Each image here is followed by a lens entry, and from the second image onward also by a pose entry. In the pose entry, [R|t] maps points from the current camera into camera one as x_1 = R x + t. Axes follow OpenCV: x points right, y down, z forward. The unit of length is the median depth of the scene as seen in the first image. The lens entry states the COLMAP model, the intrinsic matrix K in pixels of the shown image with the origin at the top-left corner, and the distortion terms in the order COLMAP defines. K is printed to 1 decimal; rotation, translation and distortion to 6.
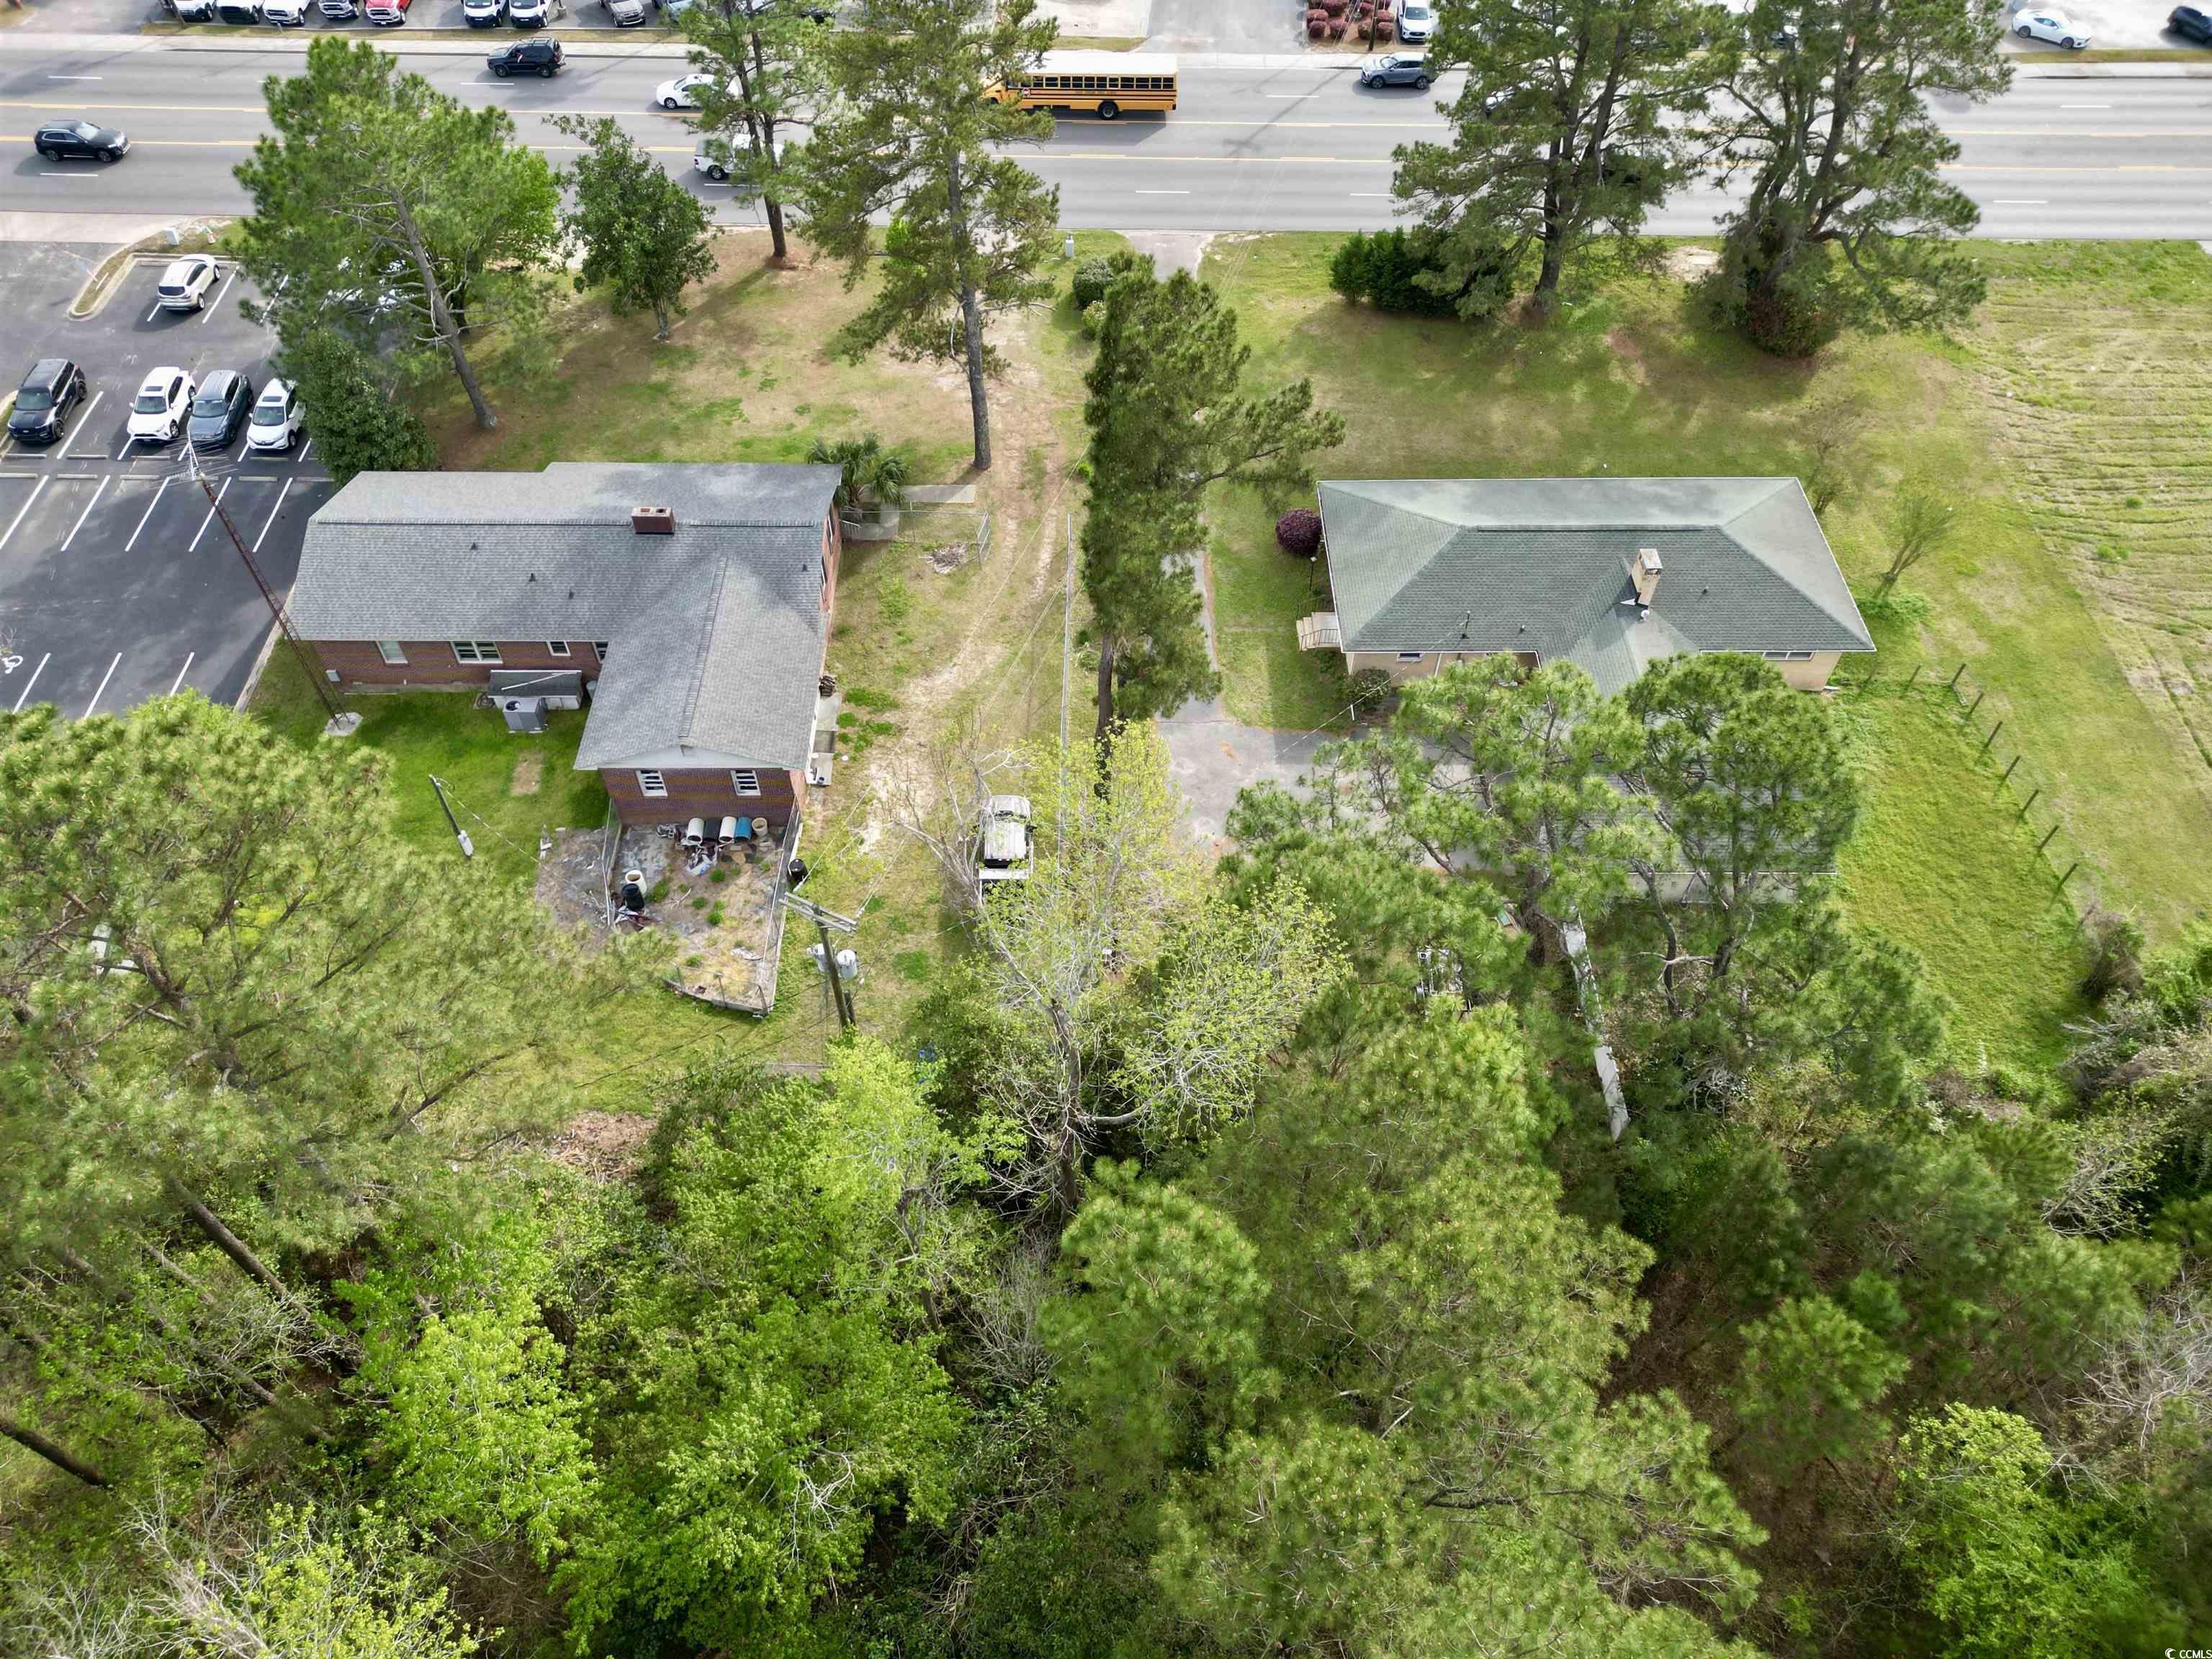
lens RADIAL K [[1558.2, 0, 1108.0], [0, 1558.2, 831.3], [0, 0, 1]] dist [0.049256, -0.046236]
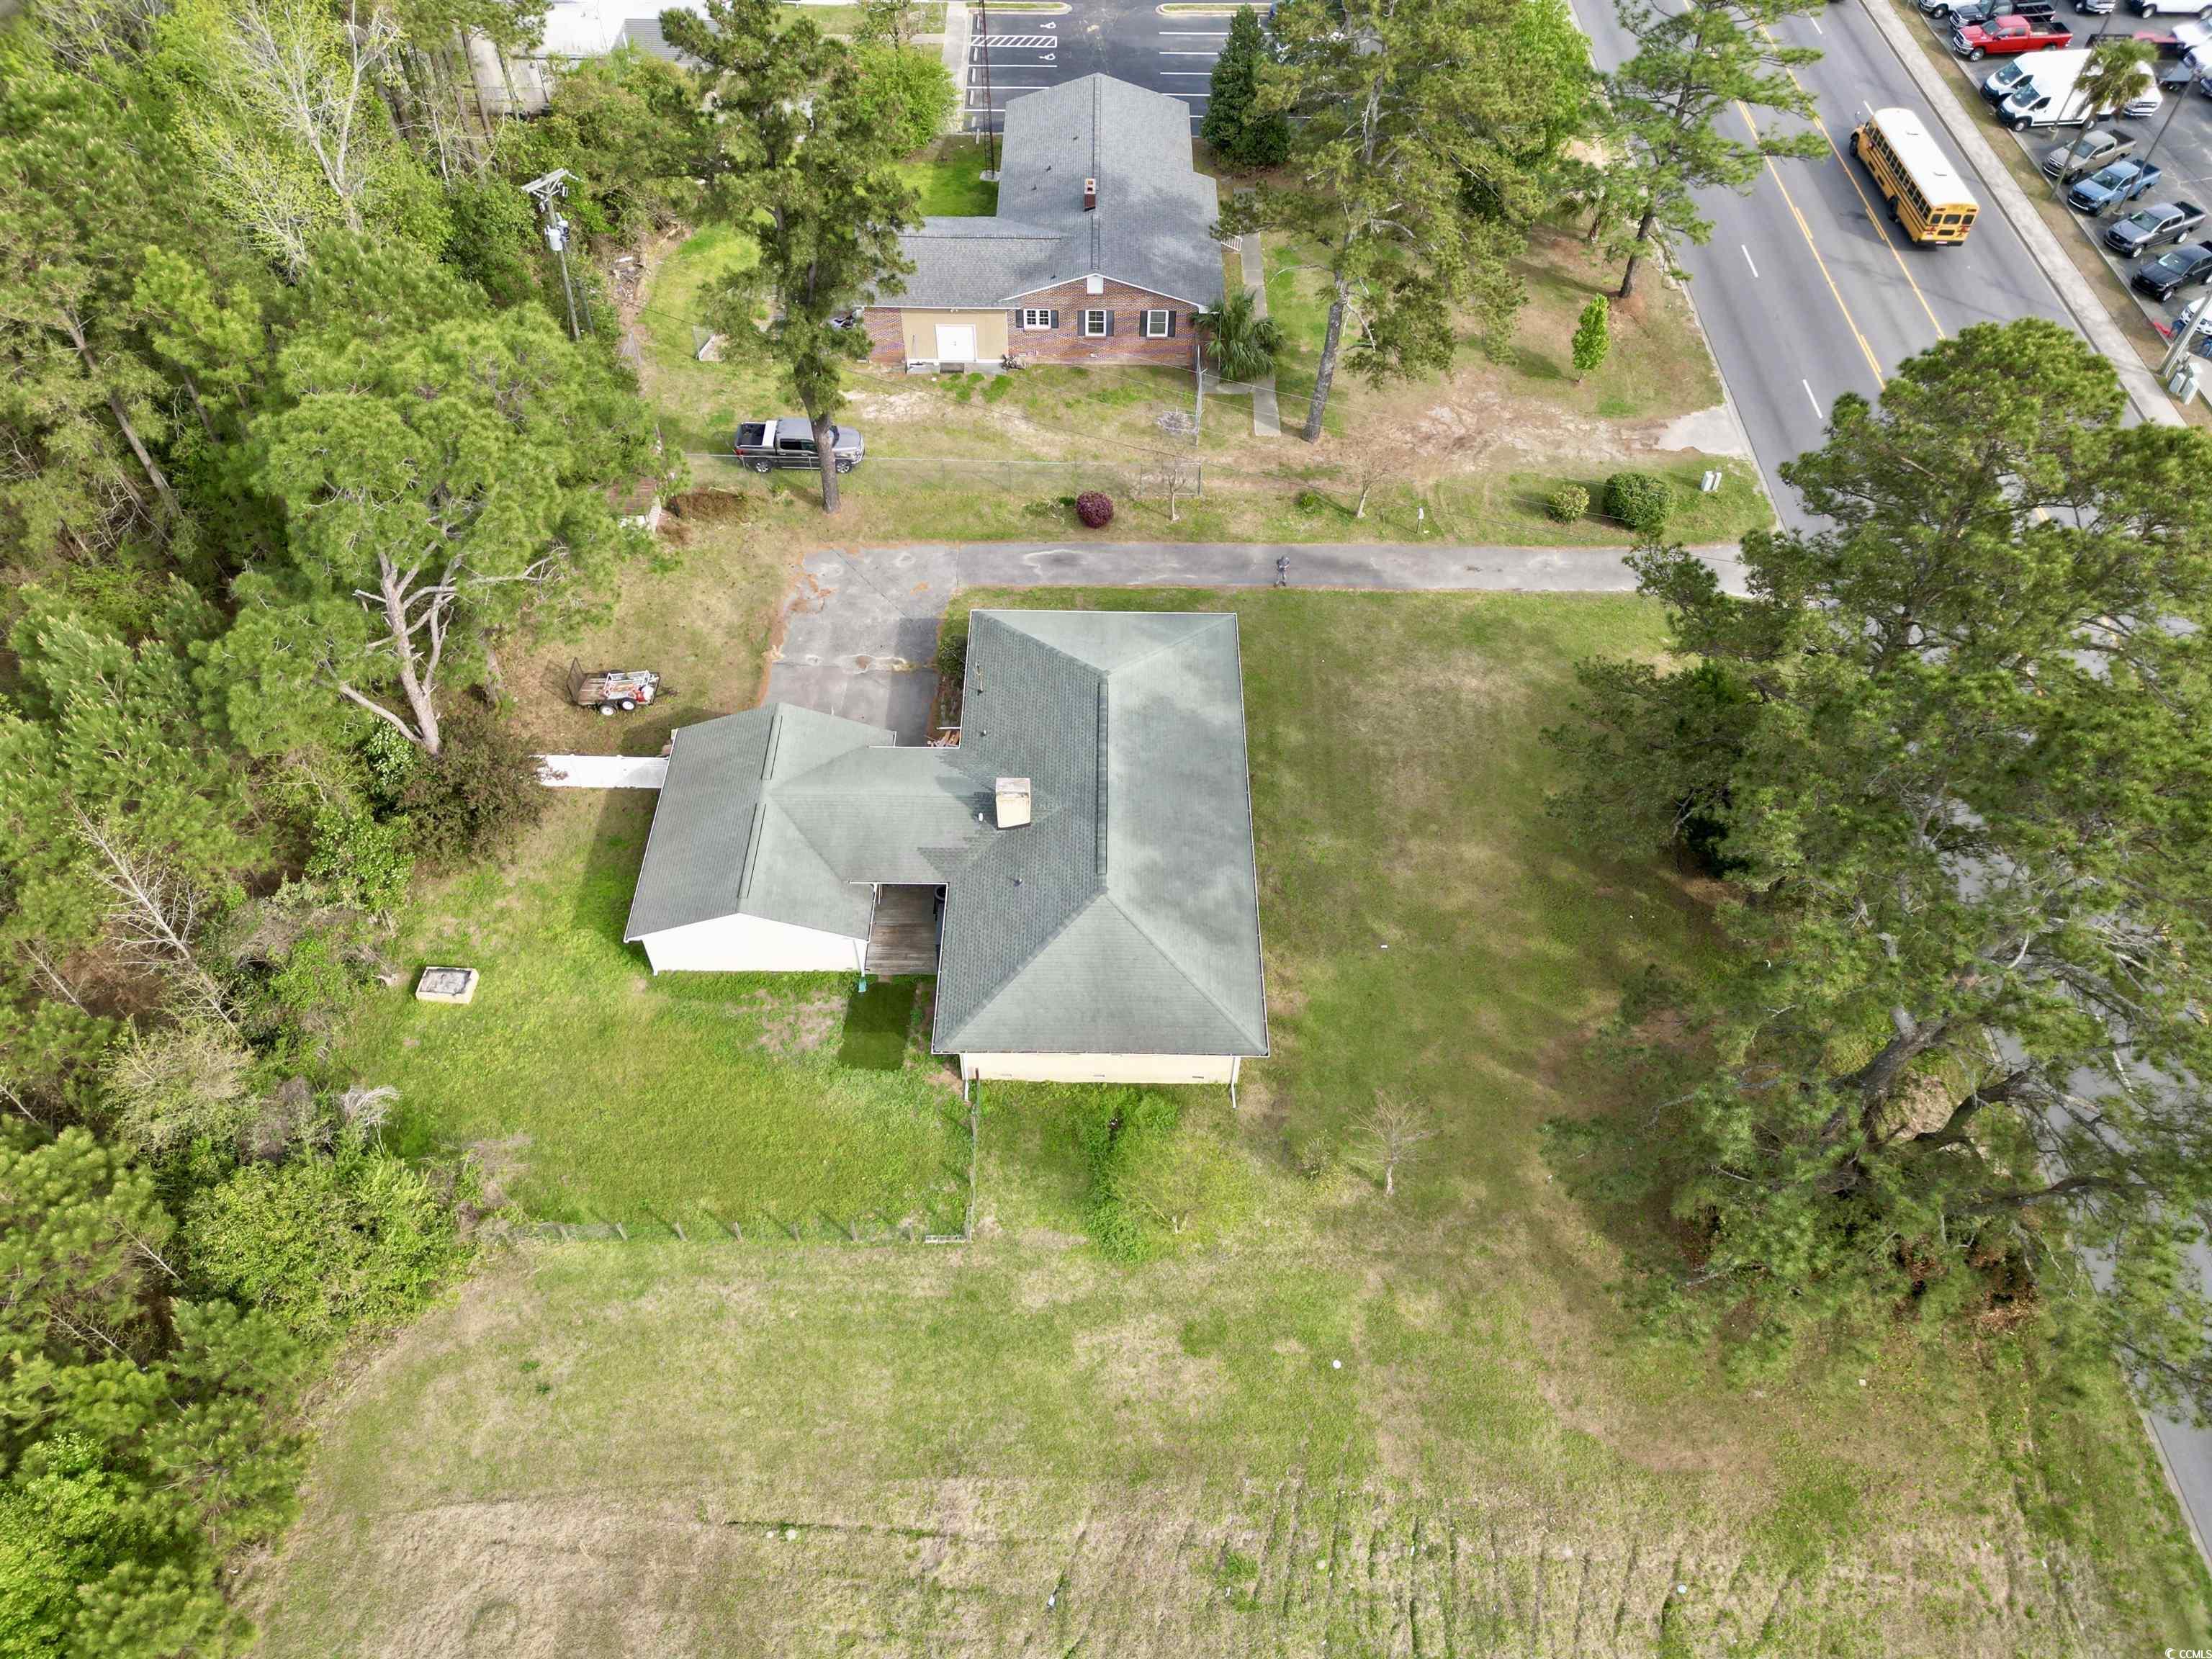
lens RADIAL K [[1558.2, 0, 1106.5], [0, 1558.2, 833.4], [0, 0, 1]] dist [0.049256, -0.046236]
pose [[-0.013391, 0.769078, -0.639015, 0.904825], [-0.777127, 0.394136, 0.490643, -0.621821], [0.629201, 0.503166, 0.592393, 0.522403]]
